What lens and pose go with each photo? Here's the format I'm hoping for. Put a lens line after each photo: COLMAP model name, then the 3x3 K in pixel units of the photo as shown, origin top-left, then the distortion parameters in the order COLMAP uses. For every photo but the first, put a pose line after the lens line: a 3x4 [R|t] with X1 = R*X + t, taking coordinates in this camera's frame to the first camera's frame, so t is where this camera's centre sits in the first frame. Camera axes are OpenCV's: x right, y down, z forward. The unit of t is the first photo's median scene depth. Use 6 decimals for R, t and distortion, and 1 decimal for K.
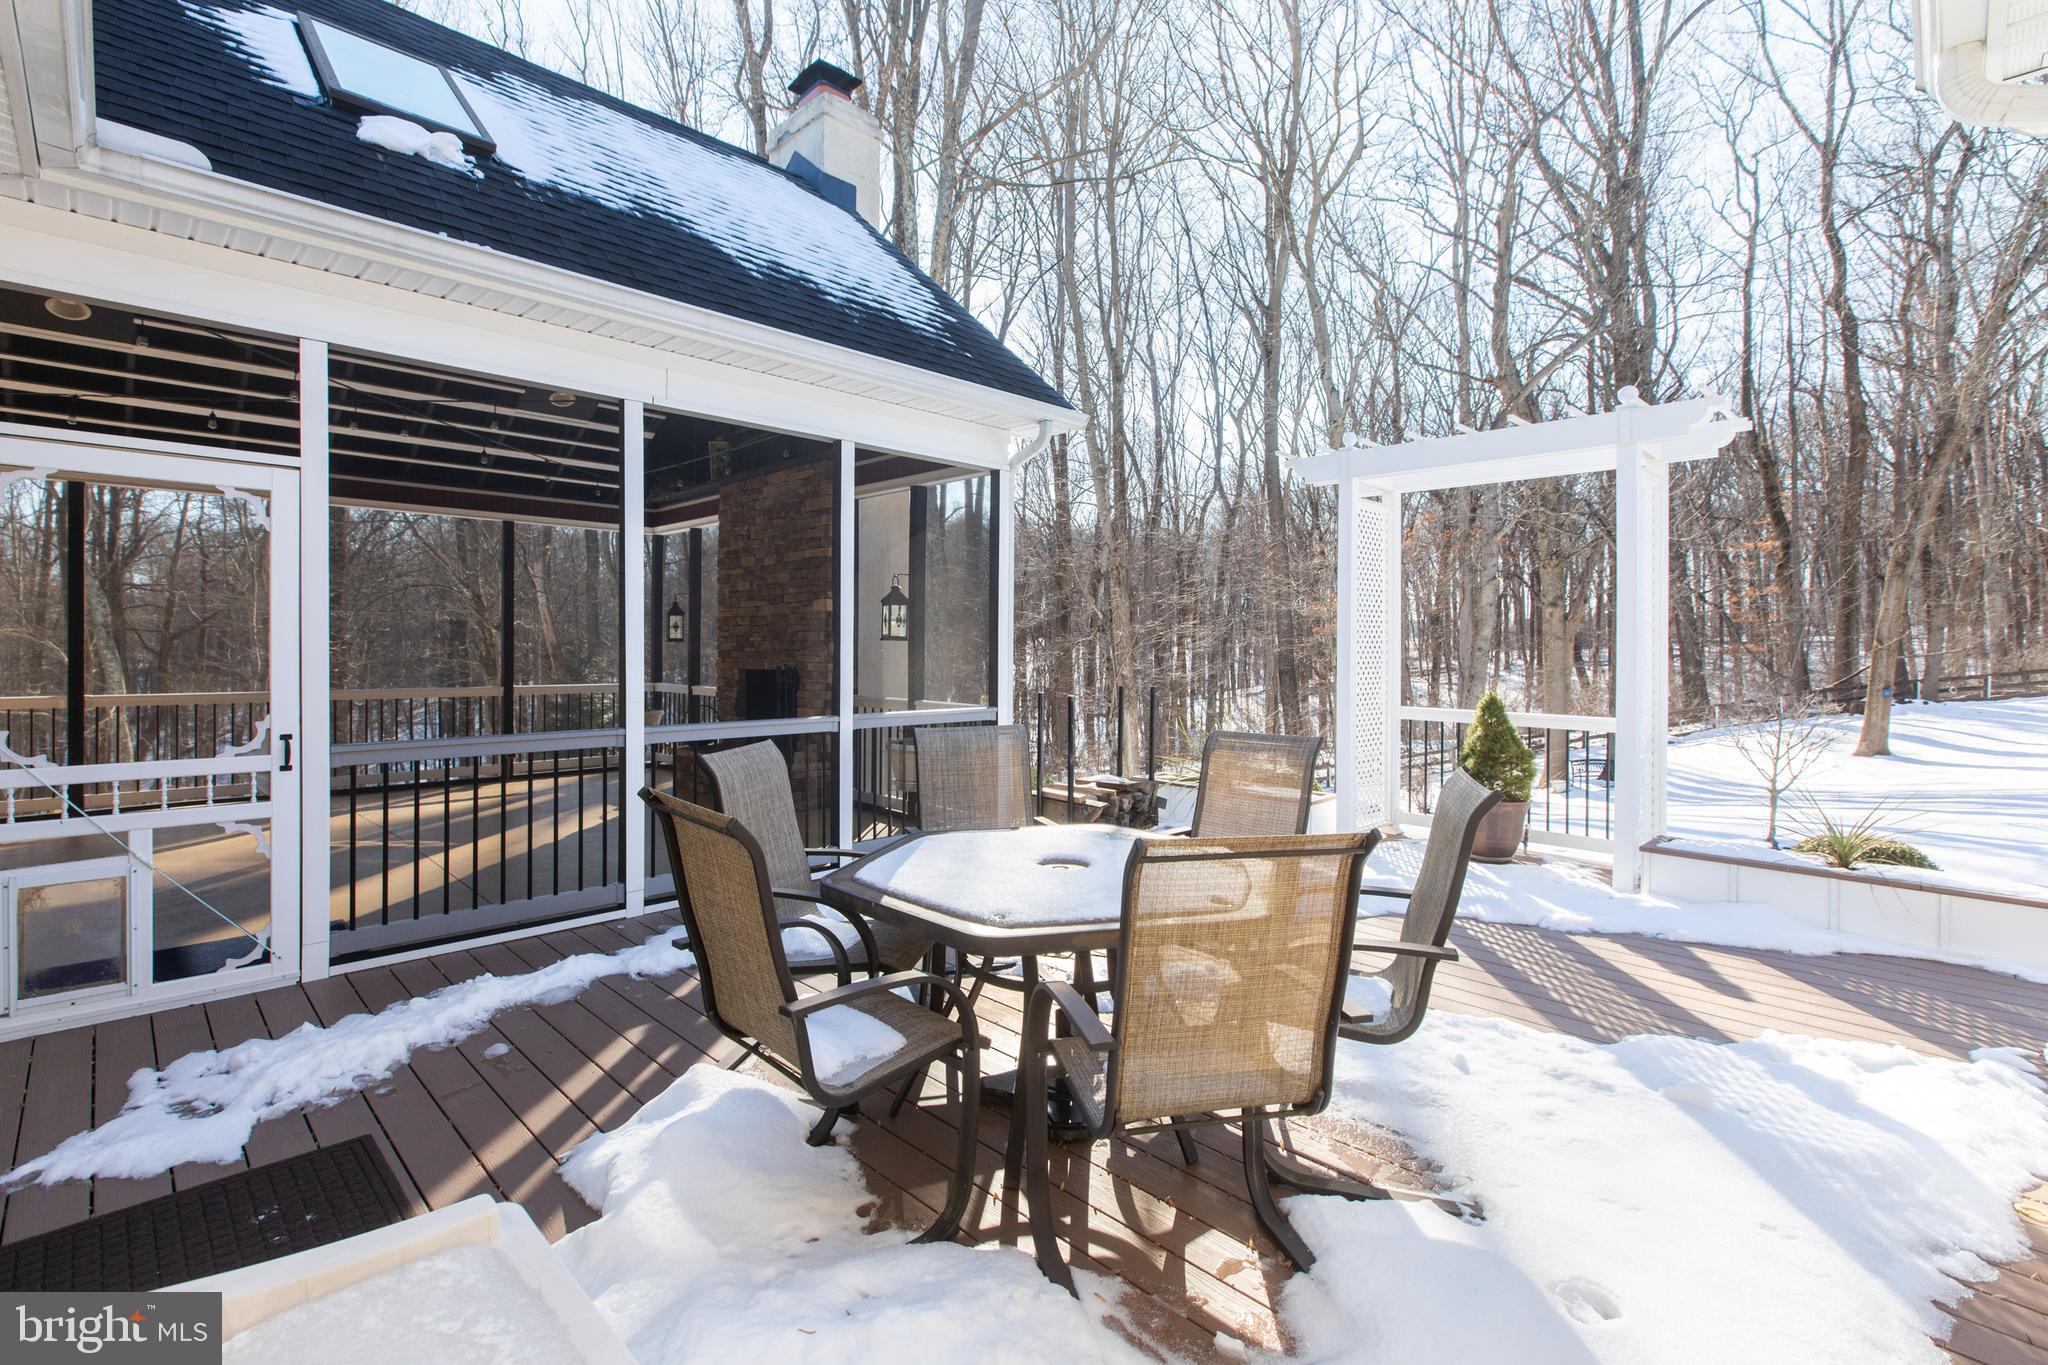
lens RADIAL K [[927.7, 0, 1026.4], [0, 927.7, 665.1], [0, 0, 1]] dist [-0.004365, -0.001511]
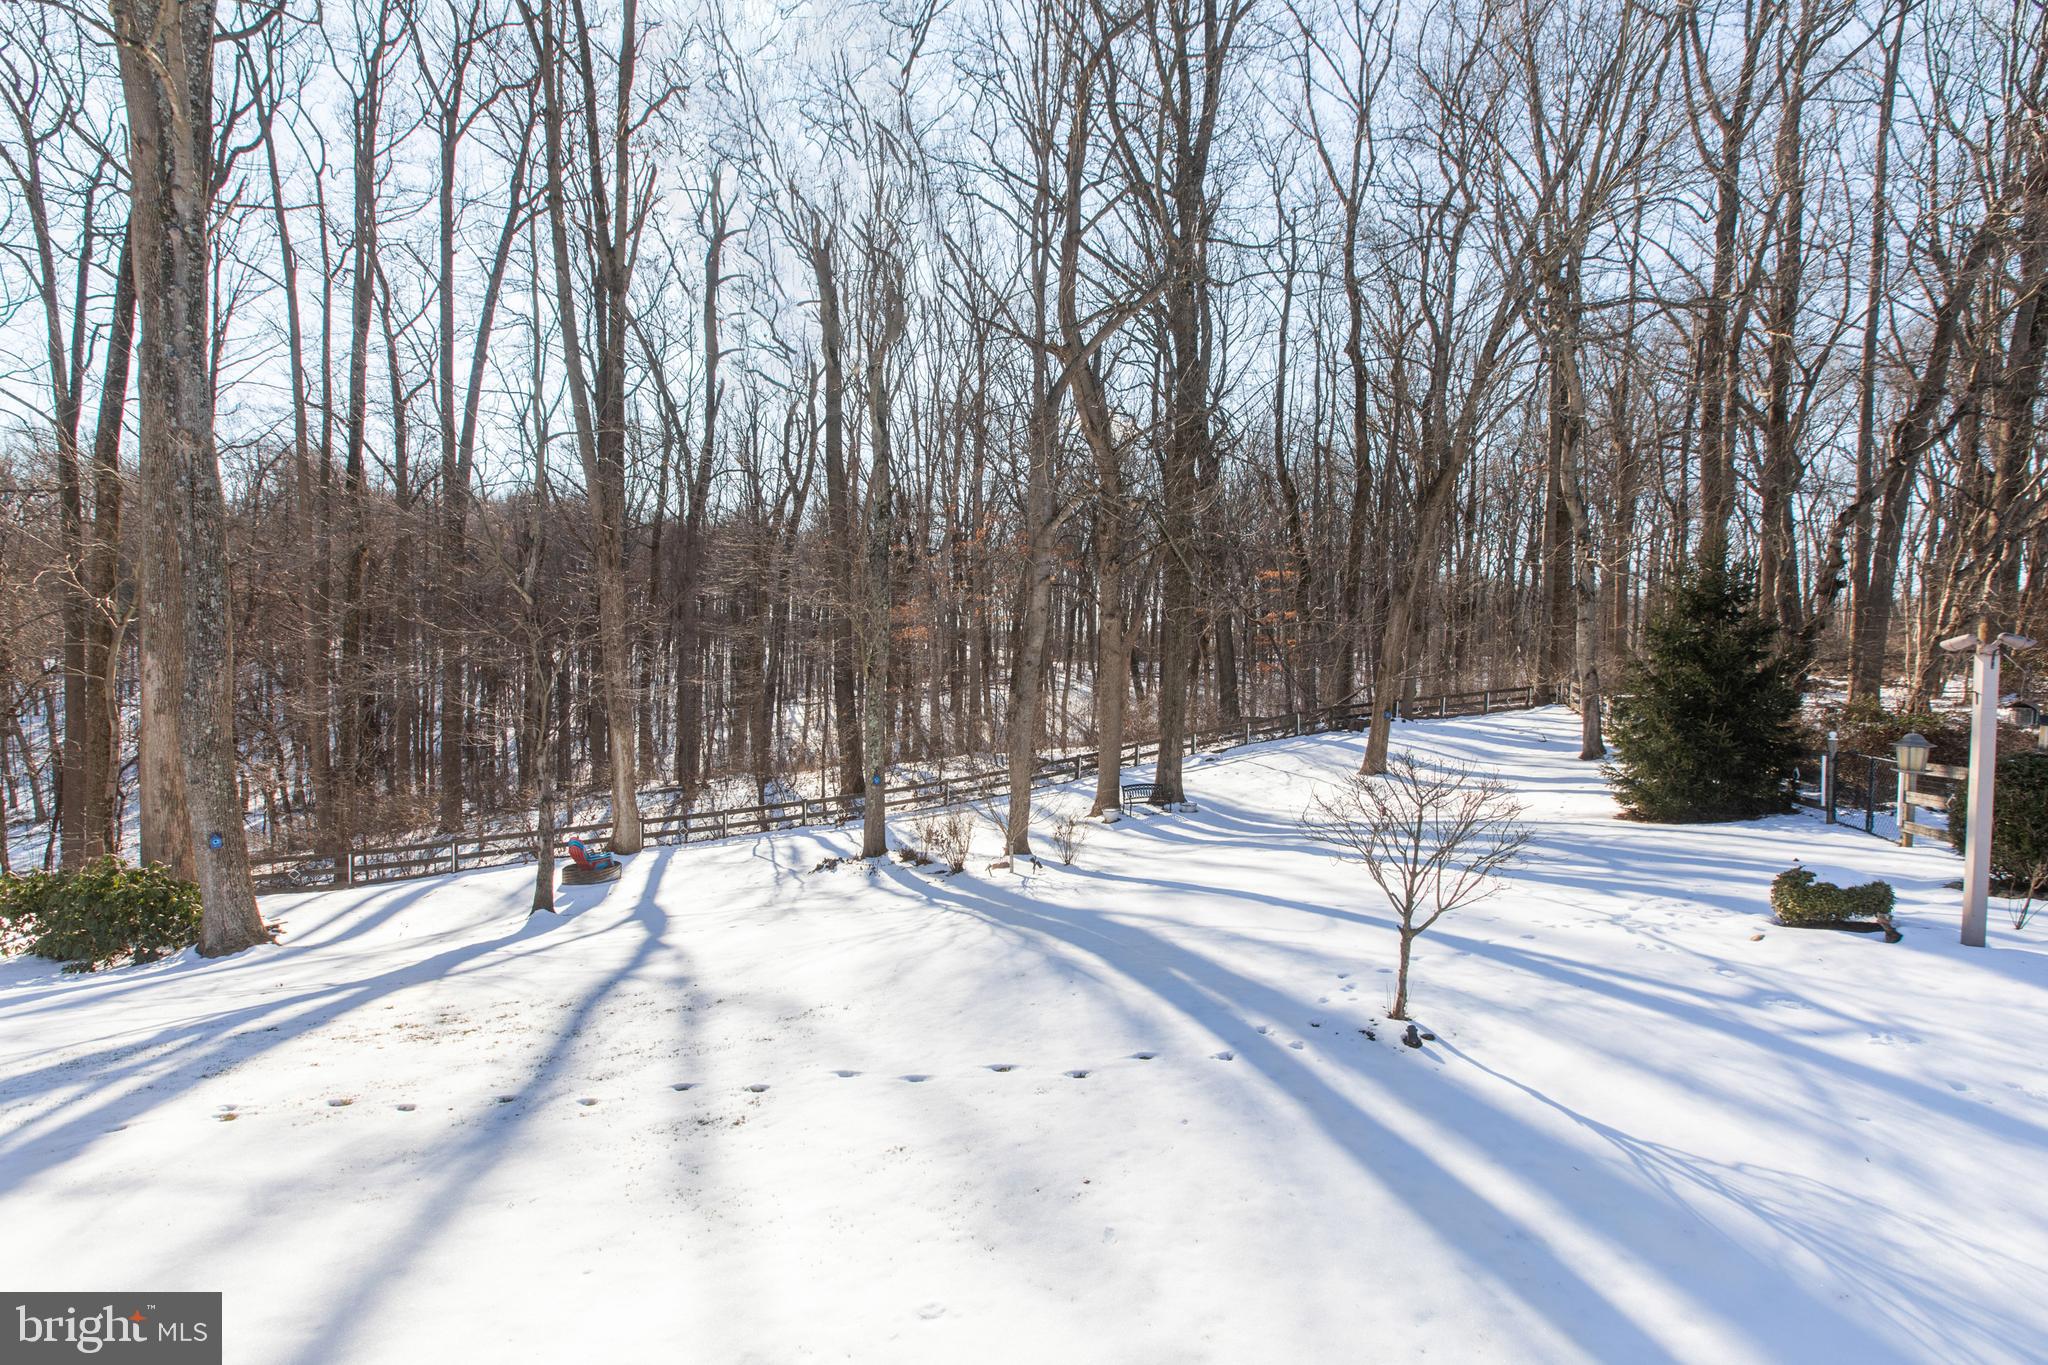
lens RADIAL K [[927.7, 0, 1023.0], [0, 927.7, 696.4], [0, 0, 1]] dist [-0.004365, -0.001511]
pose [[0.914497, 0.019447, 0.404124, 0.090167], [-0.032609, 0.999137, 0.025711, -0.002752], [-0.403275, -0.036691, 0.914343, 0.143736]]
